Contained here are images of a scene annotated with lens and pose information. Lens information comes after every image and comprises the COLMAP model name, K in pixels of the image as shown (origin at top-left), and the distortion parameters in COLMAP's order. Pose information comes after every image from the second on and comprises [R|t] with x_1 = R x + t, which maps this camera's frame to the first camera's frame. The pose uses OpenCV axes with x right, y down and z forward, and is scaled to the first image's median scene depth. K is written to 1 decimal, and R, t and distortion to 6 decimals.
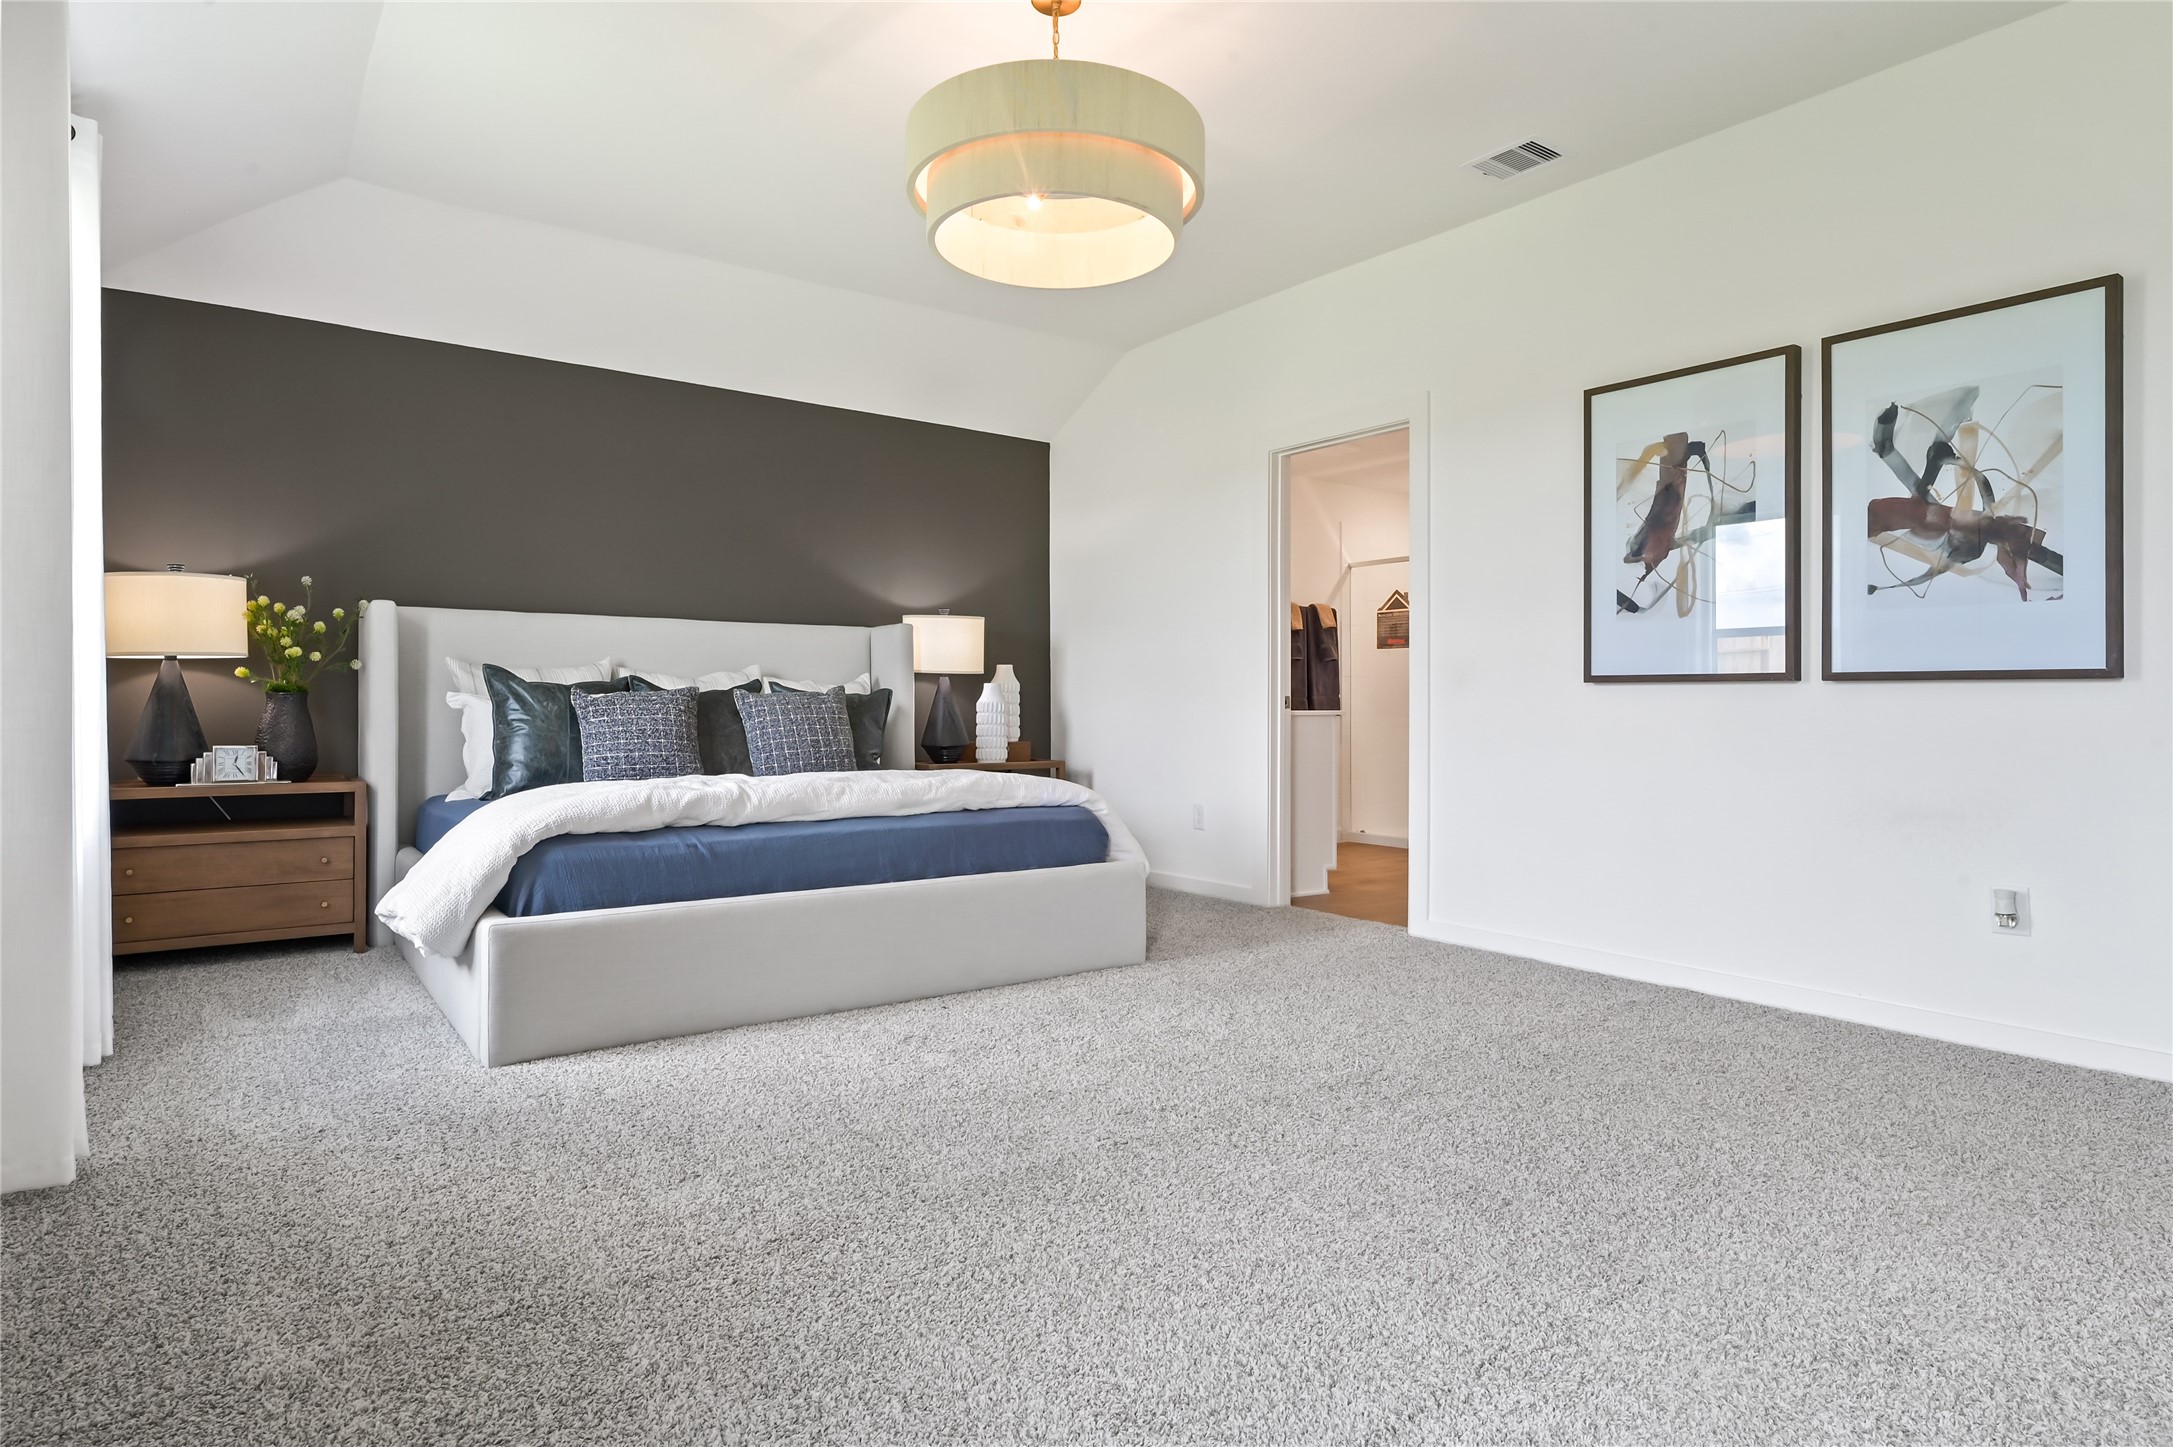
lens RADIAL K [[1202.1, 0, 1070.7], [0, 1202.1, 713.6], [0, 0, 1]] dist [0.006254, -0.000100]
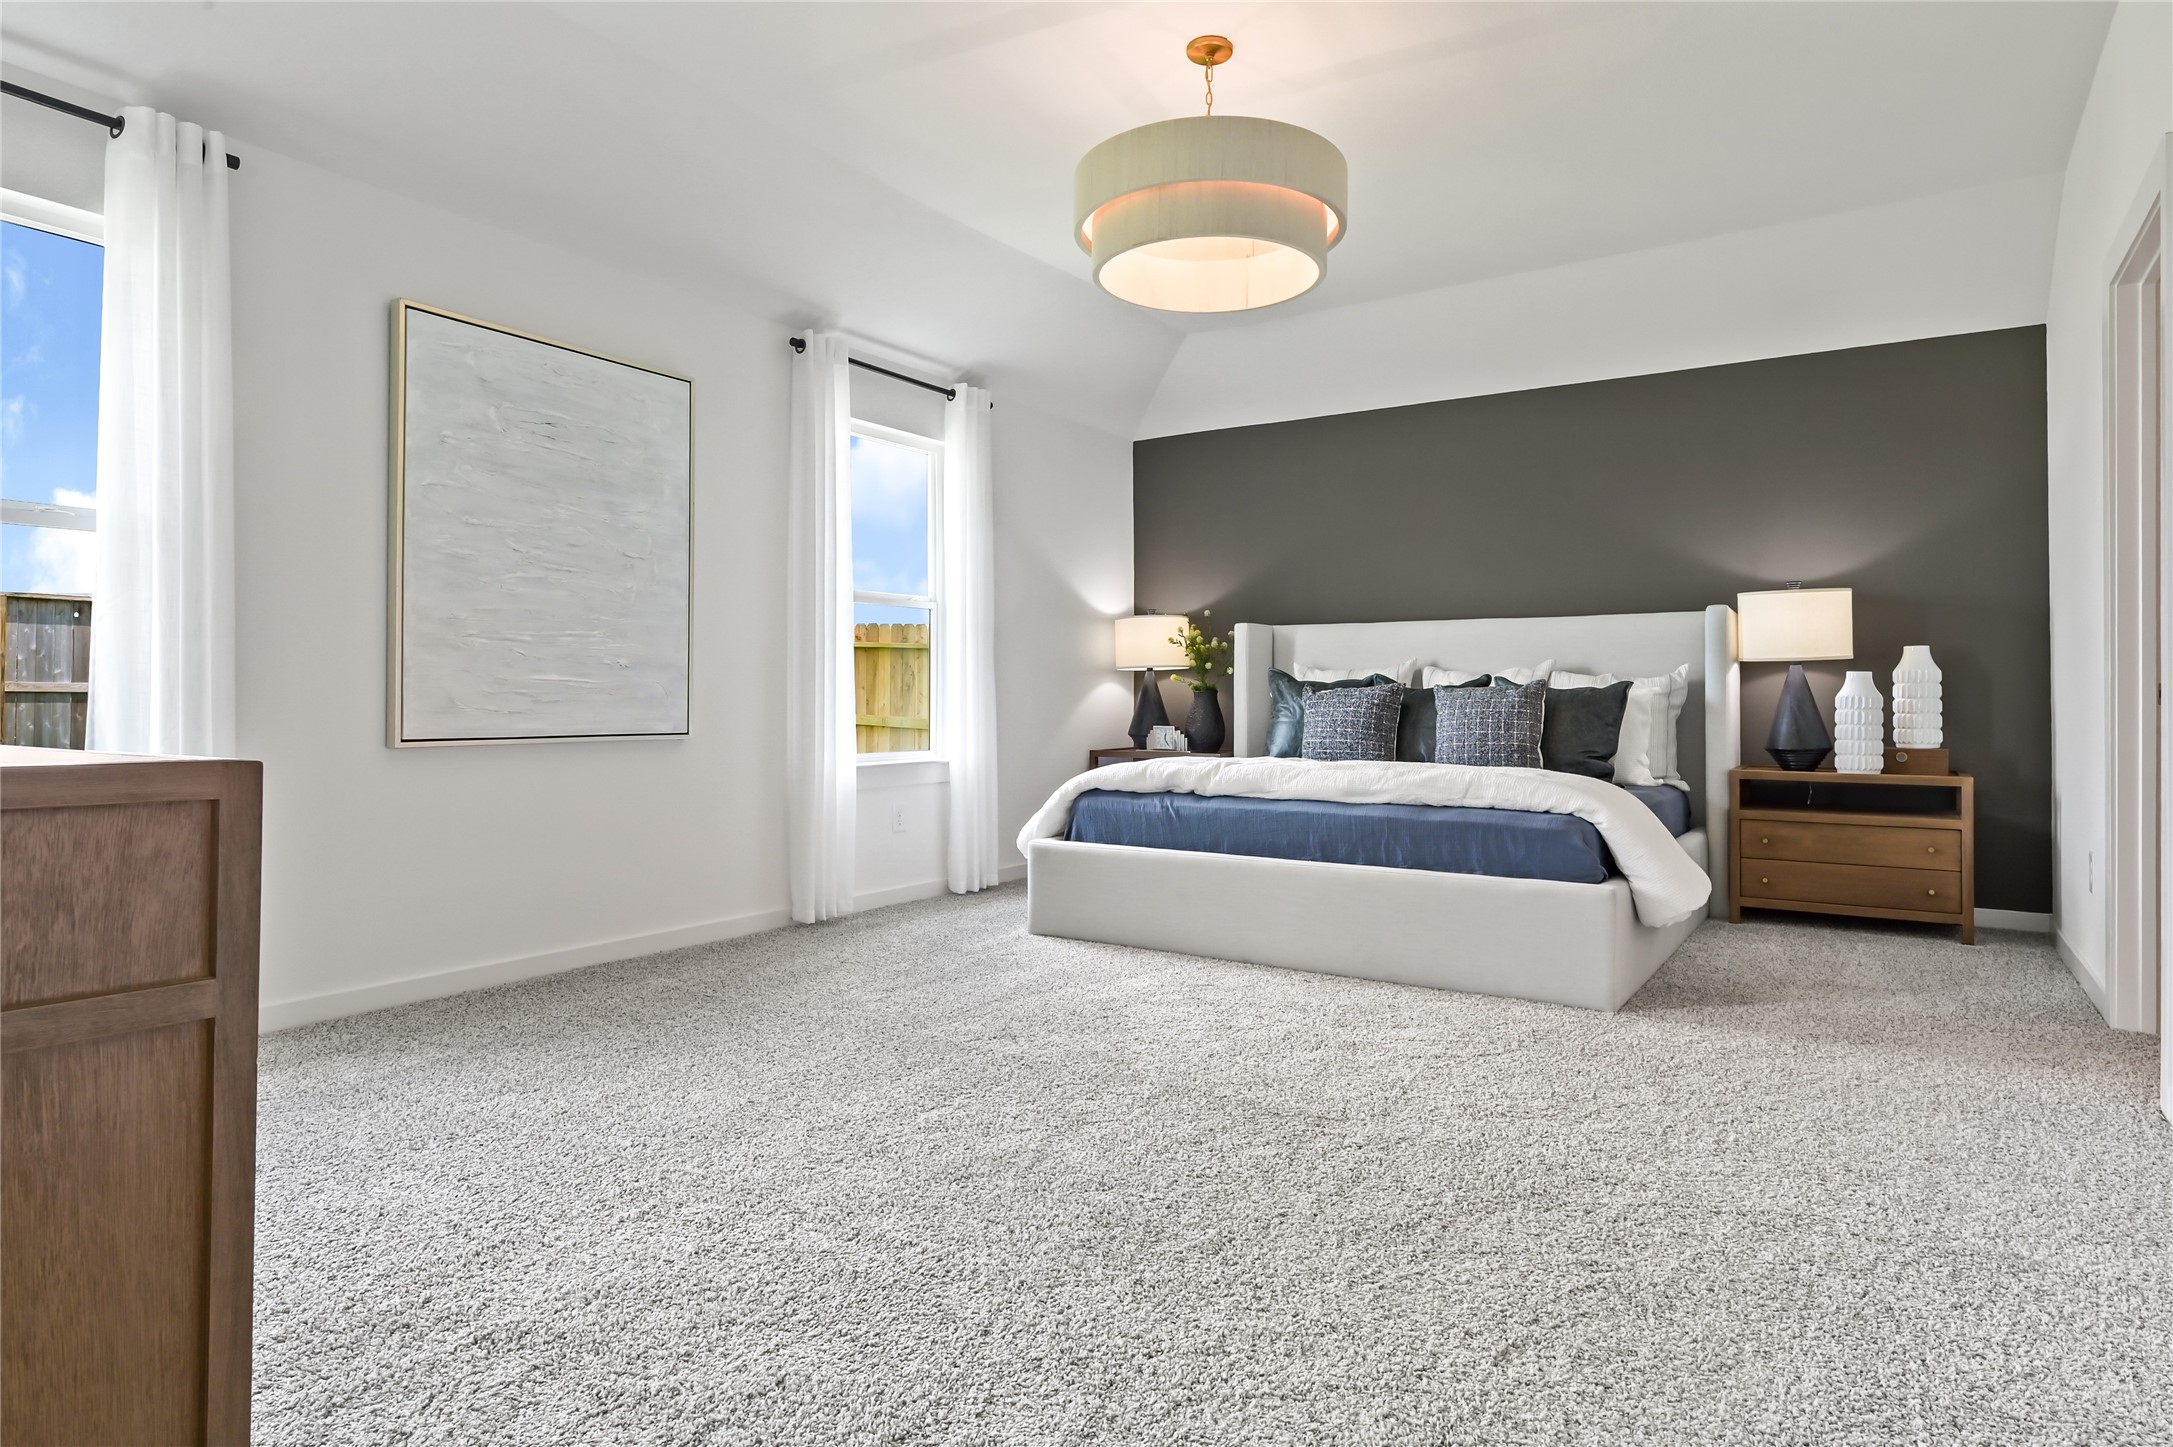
lens RADIAL K [[1202.1, 0, 1095.4], [0, 1202.1, 719.9], [0, 0, 1]] dist [0.006254, -0.000100]
pose [[0.363605, 0.015184, -0.931430, 0.658029], [-0.006724, 0.999884, 0.013675, -0.001466], [0.931529, 0.001291, 0.363665, 0.345367]]
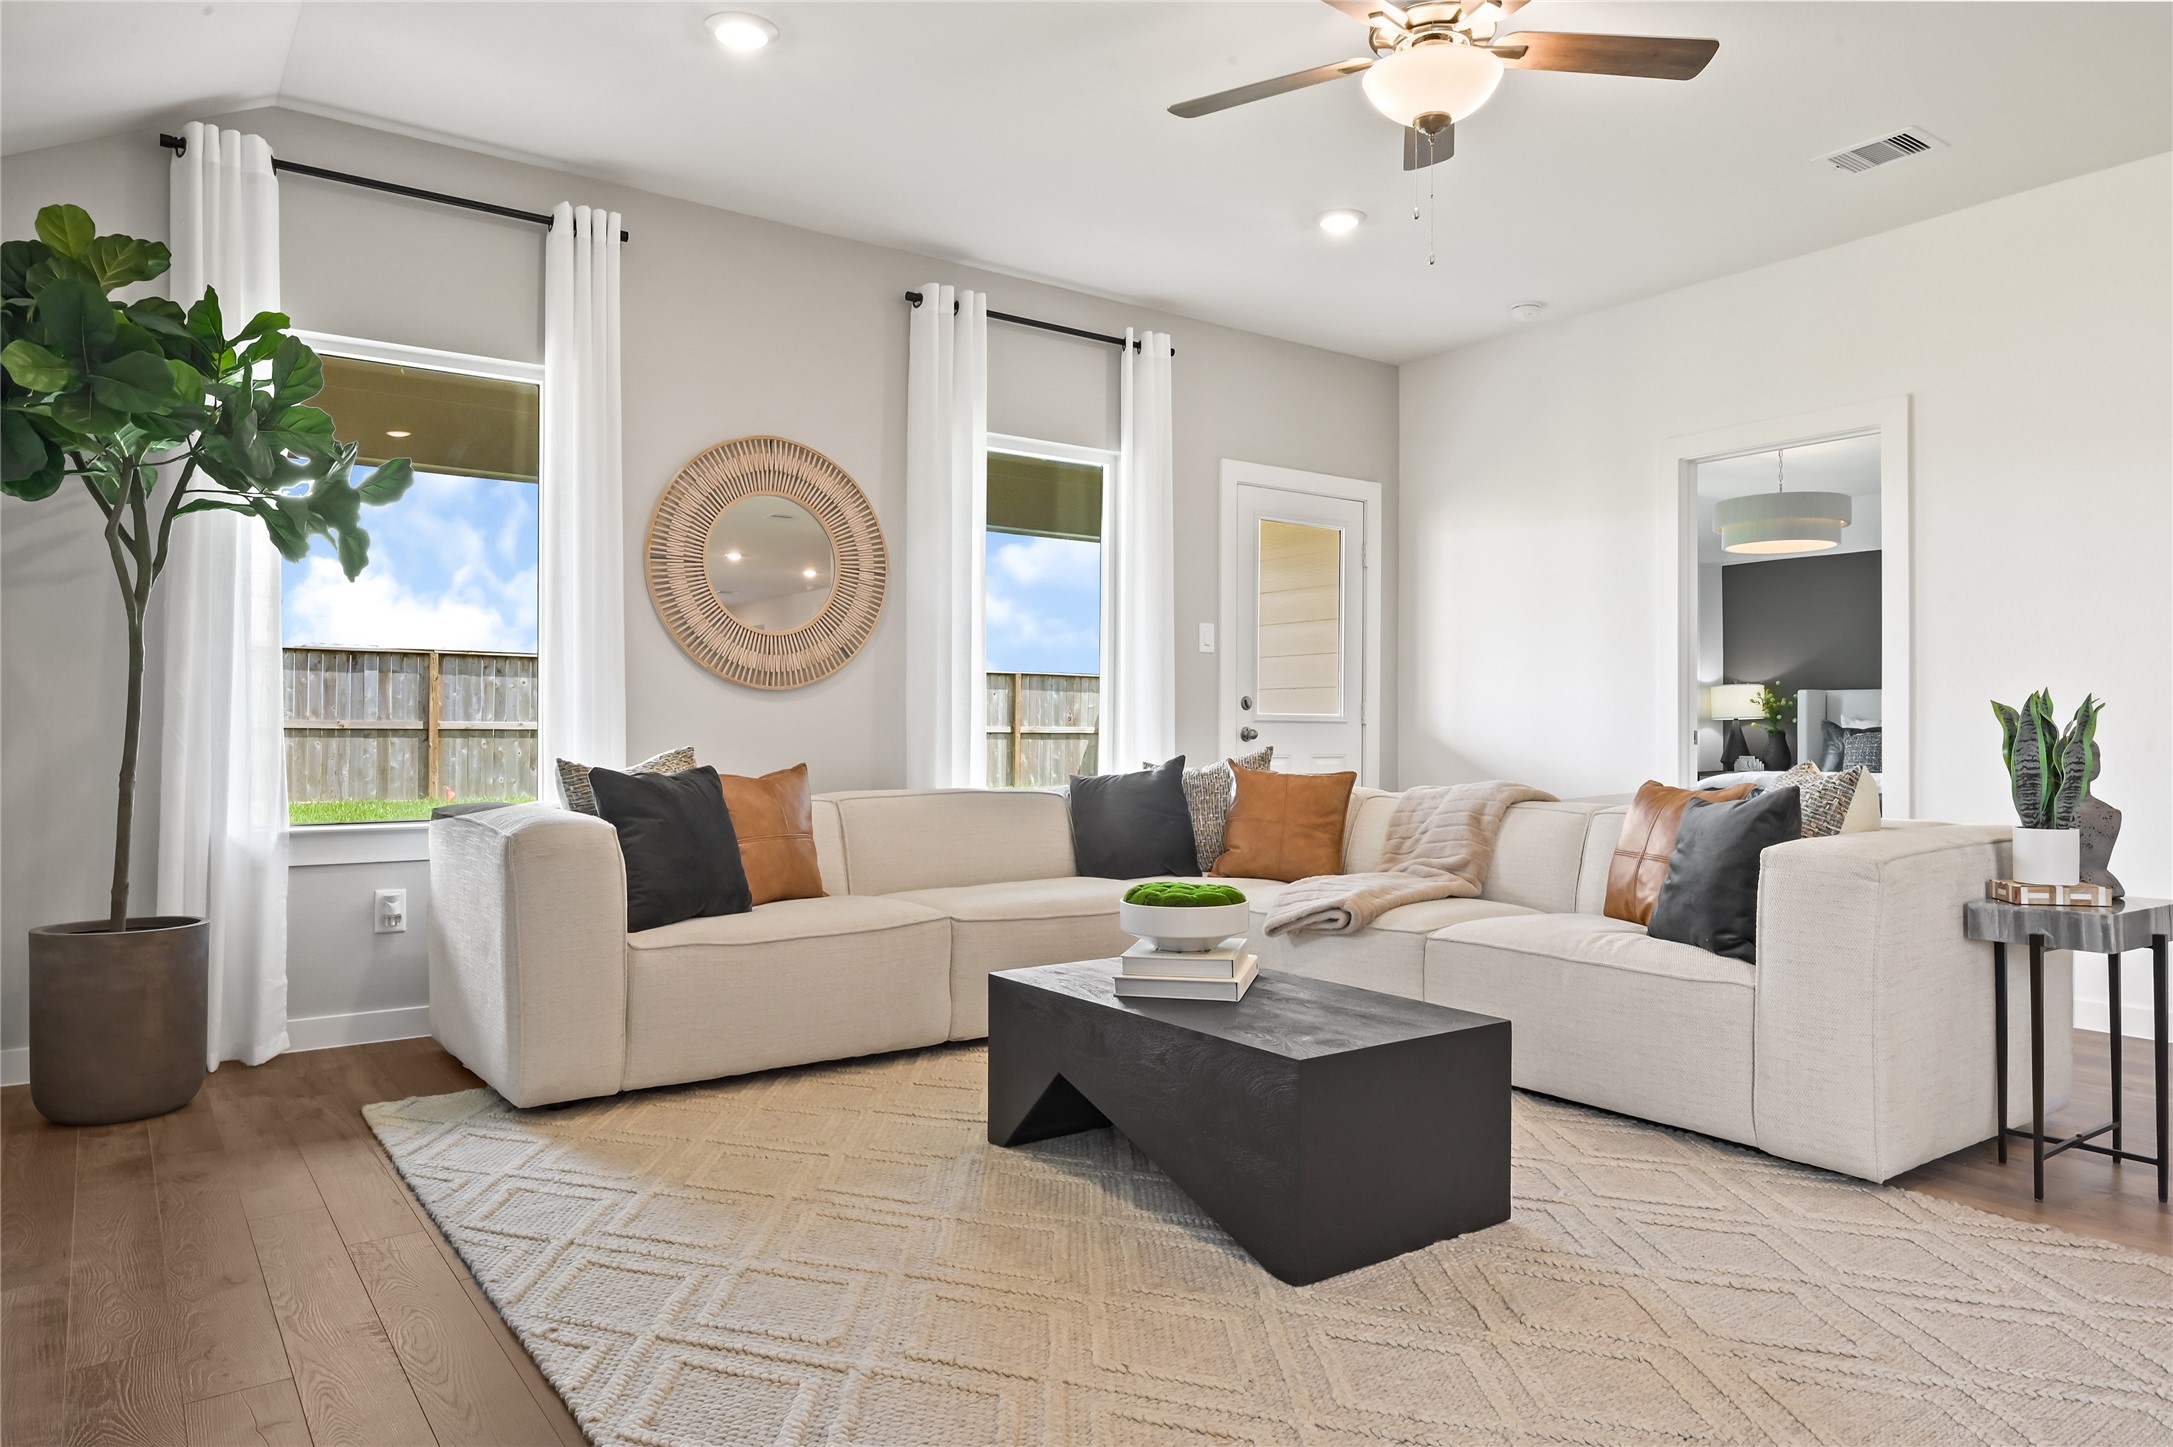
lens RADIAL K [[1365.8, 0, 1079.5], [0, 1365.8, 720.1], [0, 0, 1]] dist [0.005159, -0.000611]
pose [[-0.003804, -0.012141, -0.999919, 1.899392], [-0.014068, 0.999828, -0.012086, 0.006649], [0.999894, 0.014021, -0.003974, -0.288157]]
